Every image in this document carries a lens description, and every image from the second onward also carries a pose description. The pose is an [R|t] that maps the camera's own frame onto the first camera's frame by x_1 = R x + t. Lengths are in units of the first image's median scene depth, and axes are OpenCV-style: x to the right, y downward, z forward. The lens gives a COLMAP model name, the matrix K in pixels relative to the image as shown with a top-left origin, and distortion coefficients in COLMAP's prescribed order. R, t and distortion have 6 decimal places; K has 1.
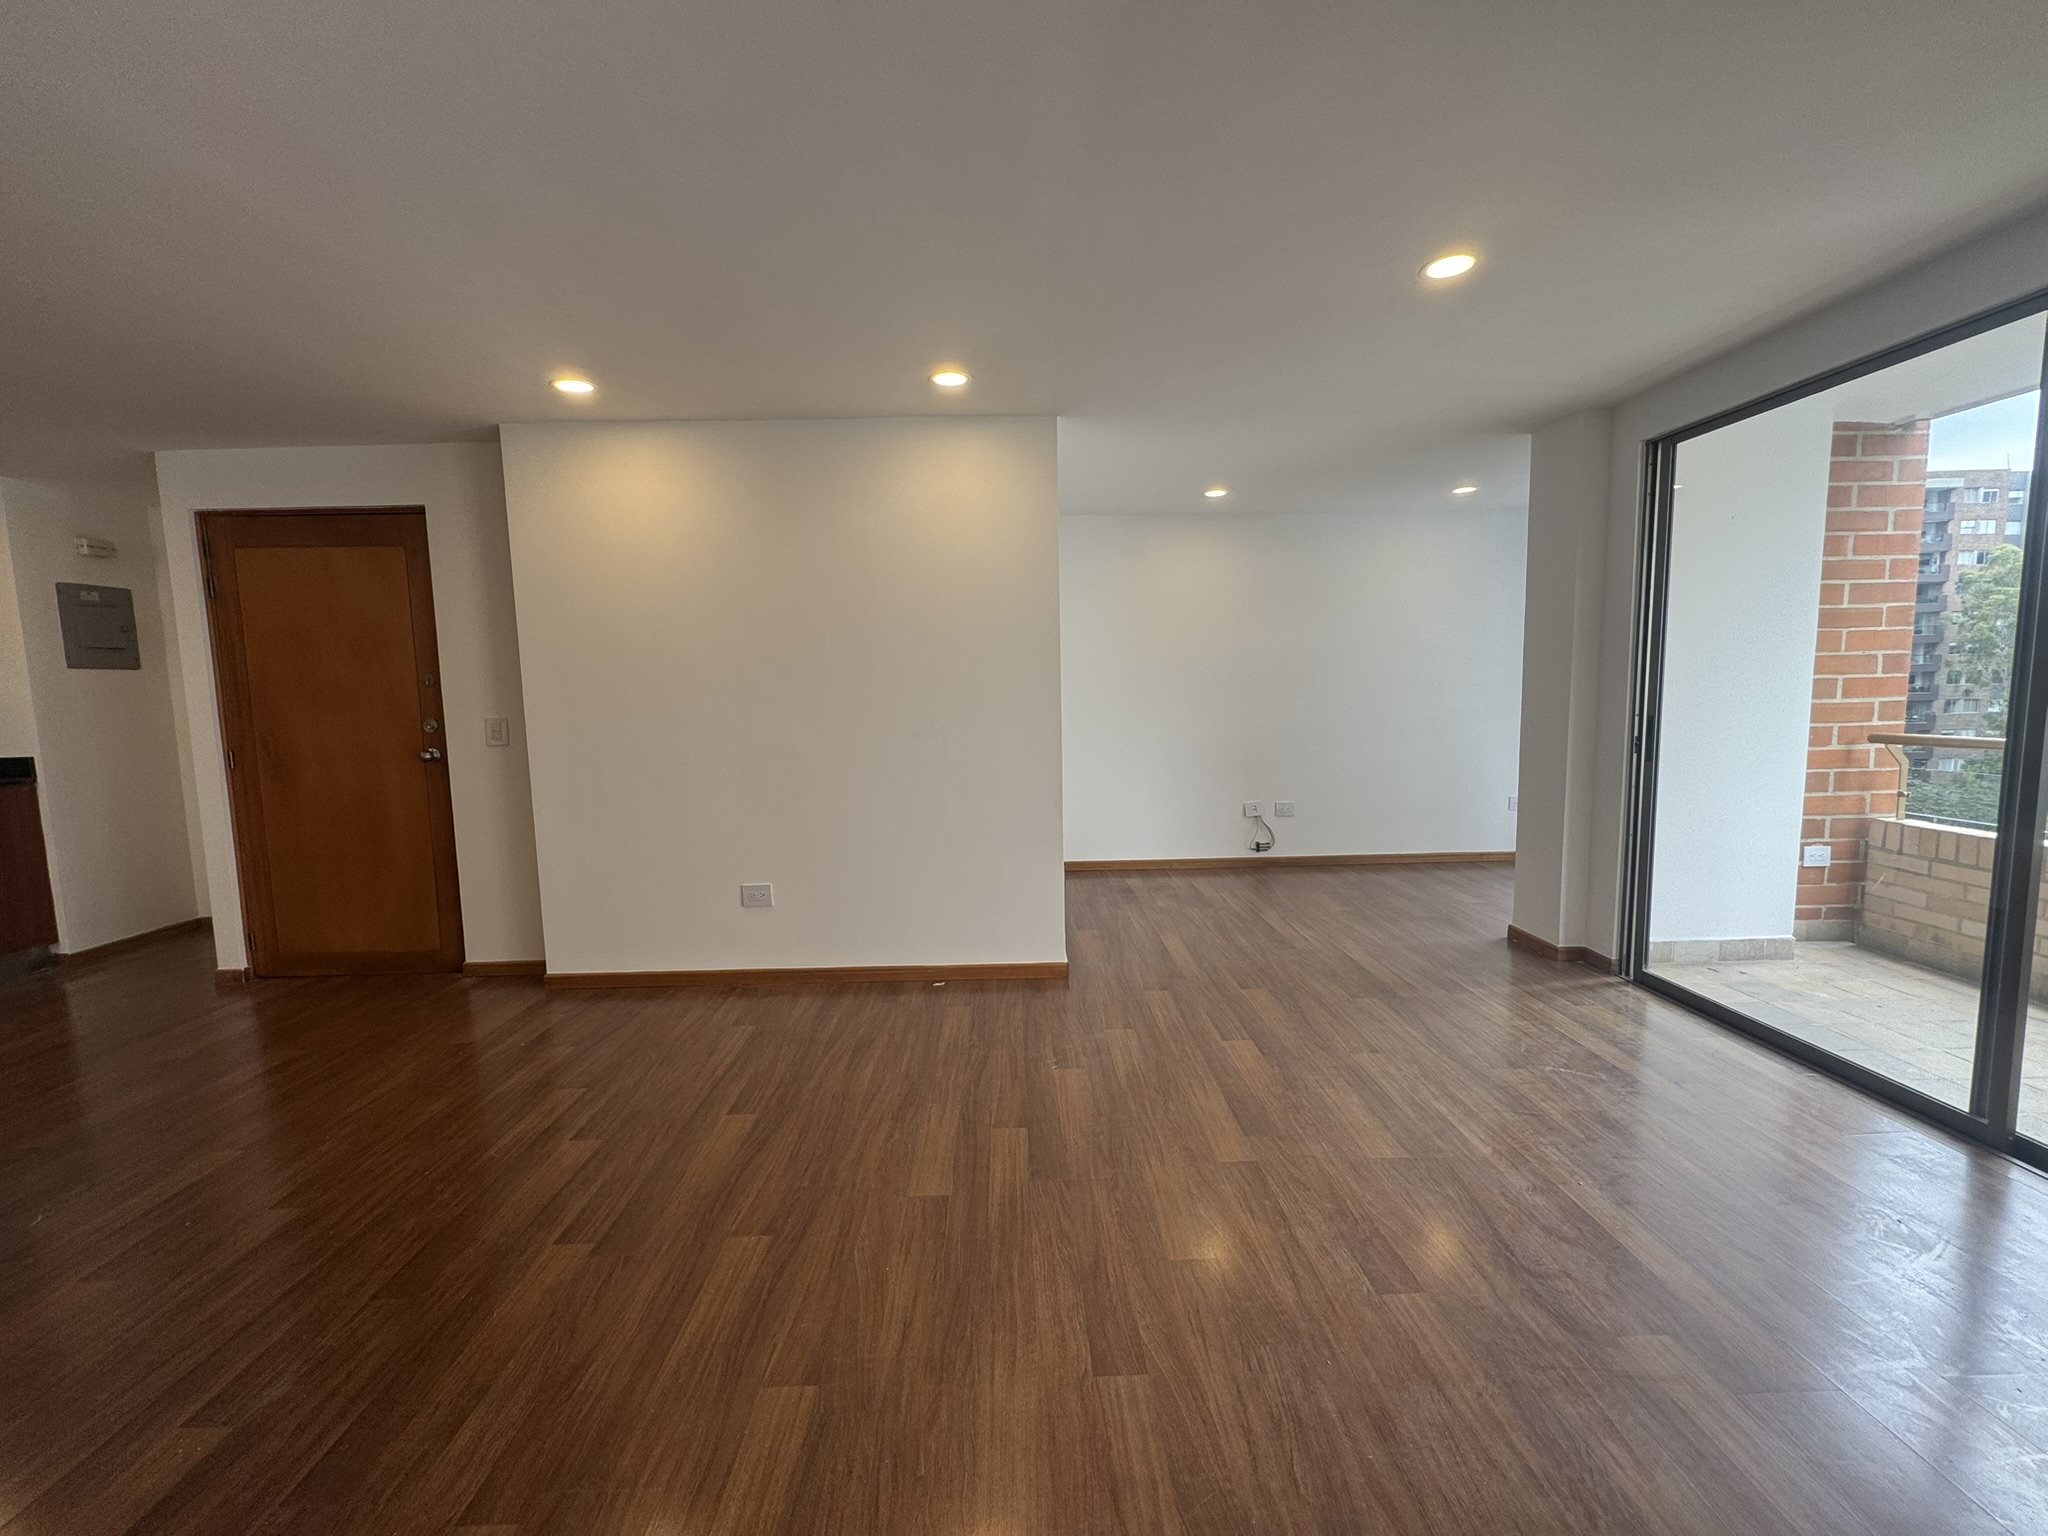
lens RADIAL K [[818.5, 0, 1027.8], [0, 818.5, 766.8], [0, 0, 1]] dist [-0.002395, -0.000043]
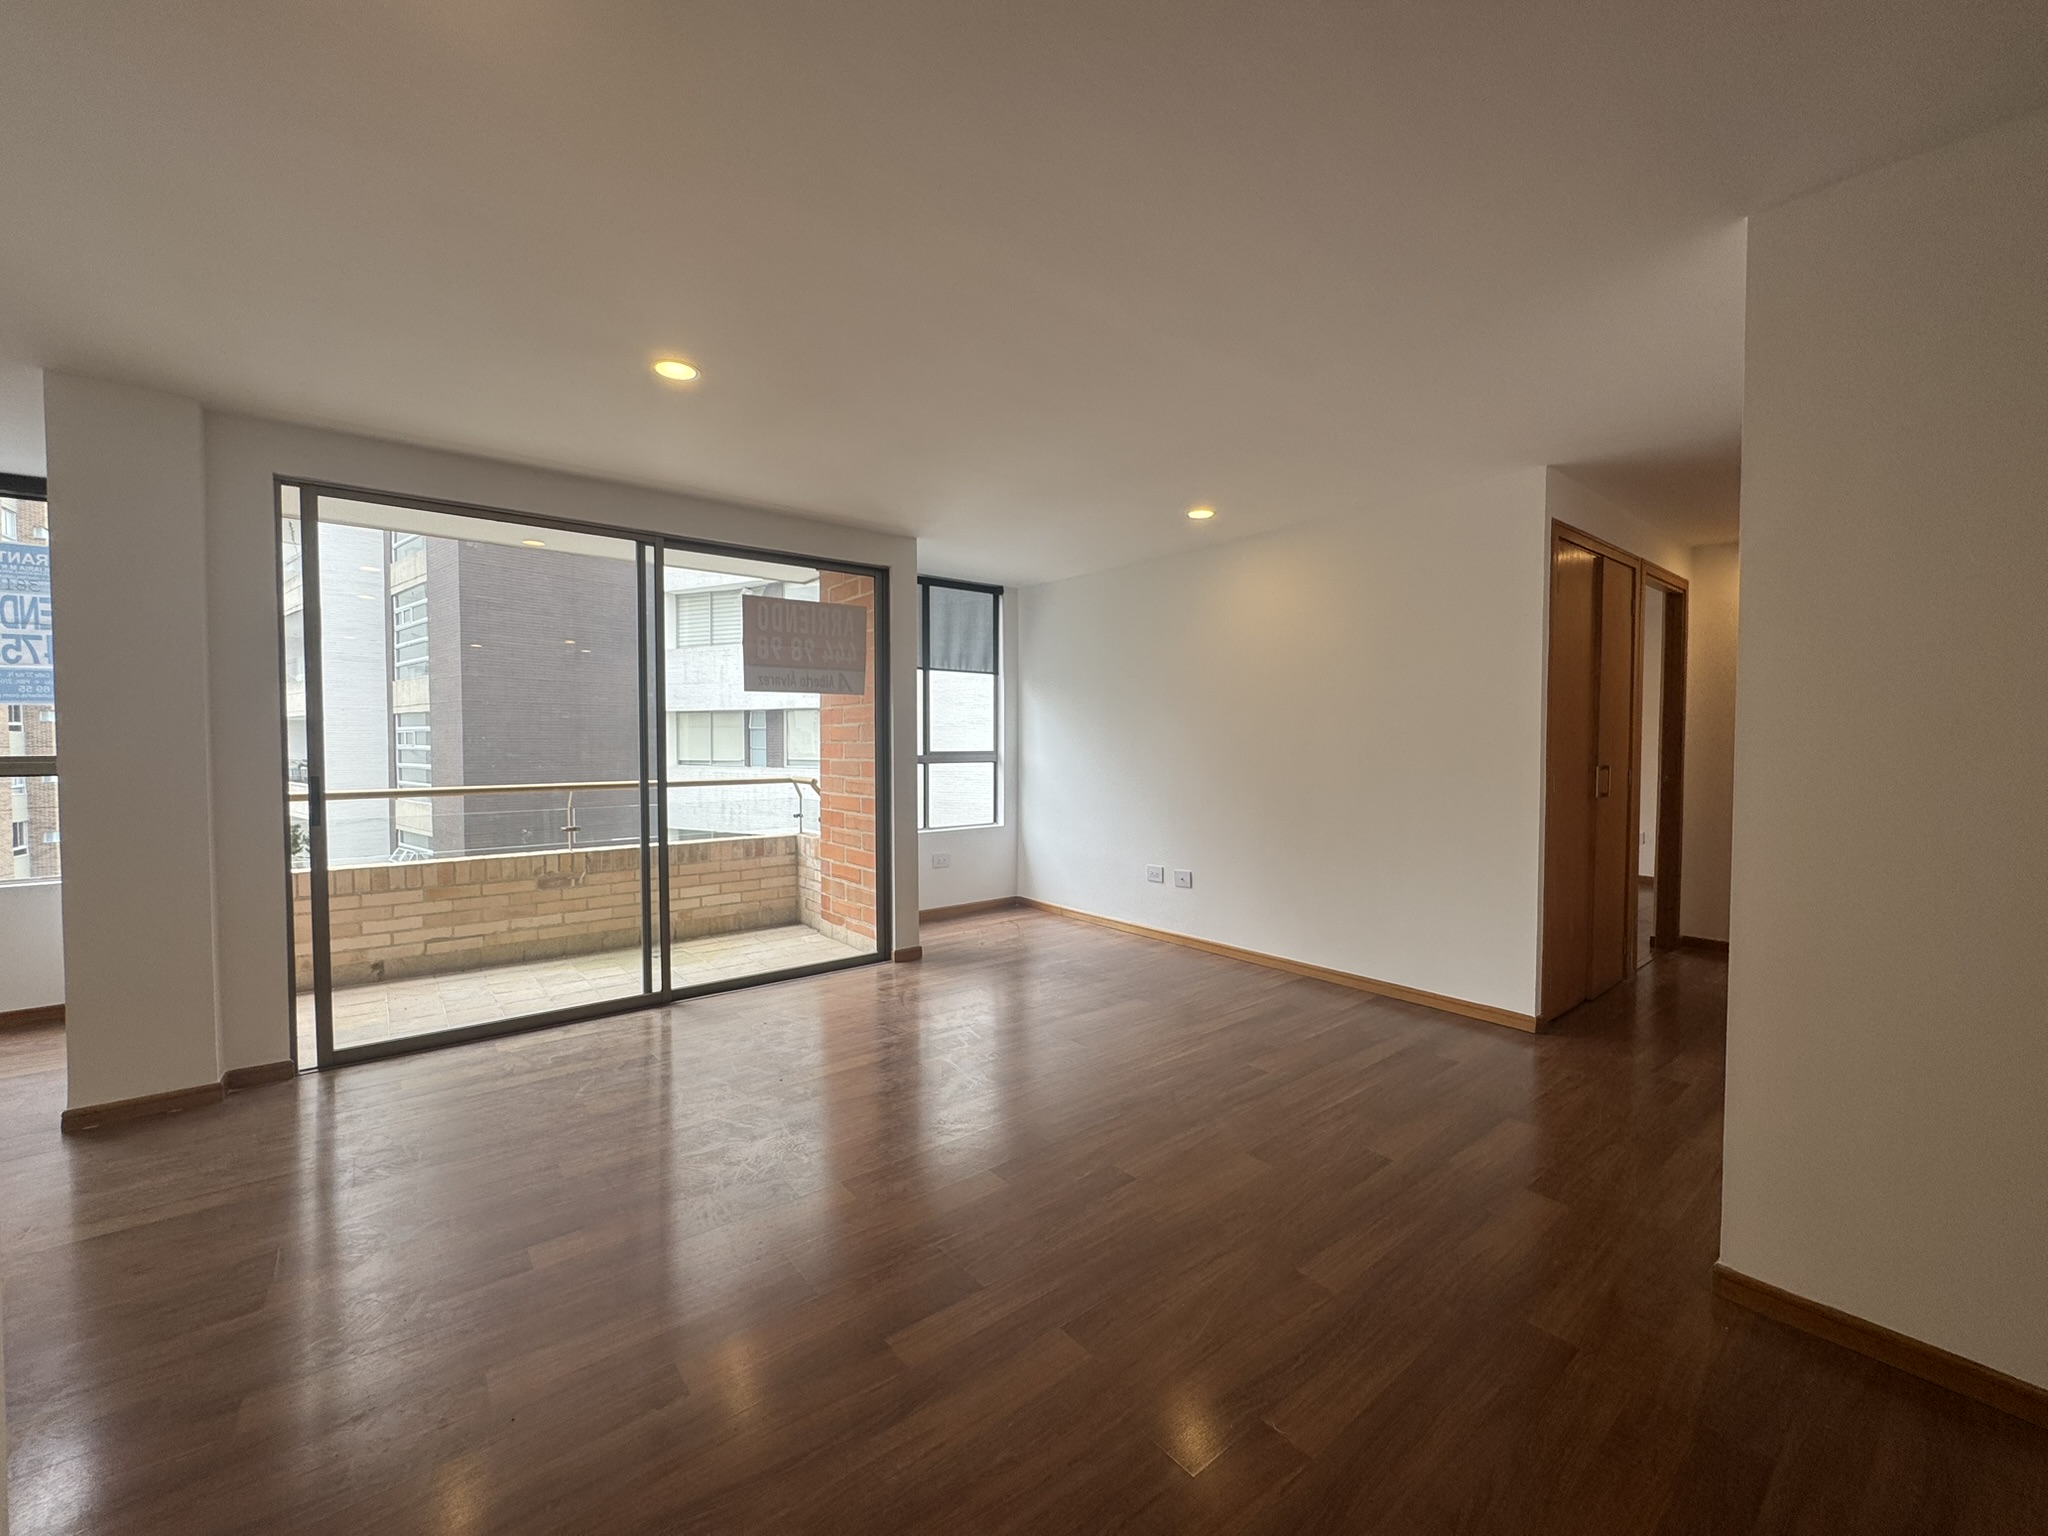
lens RADIAL K [[818.5, 0, 1027.8], [0, 818.5, 766.8], [0, 0, 1]] dist [-0.002395, -0.000043]
pose [[-0.611799, -0.003623, 0.791005, -0.552957], [0.094550, 0.992485, 0.077674, -0.083030], [-0.785342, 0.122310, -0.606859, 1.105522]]
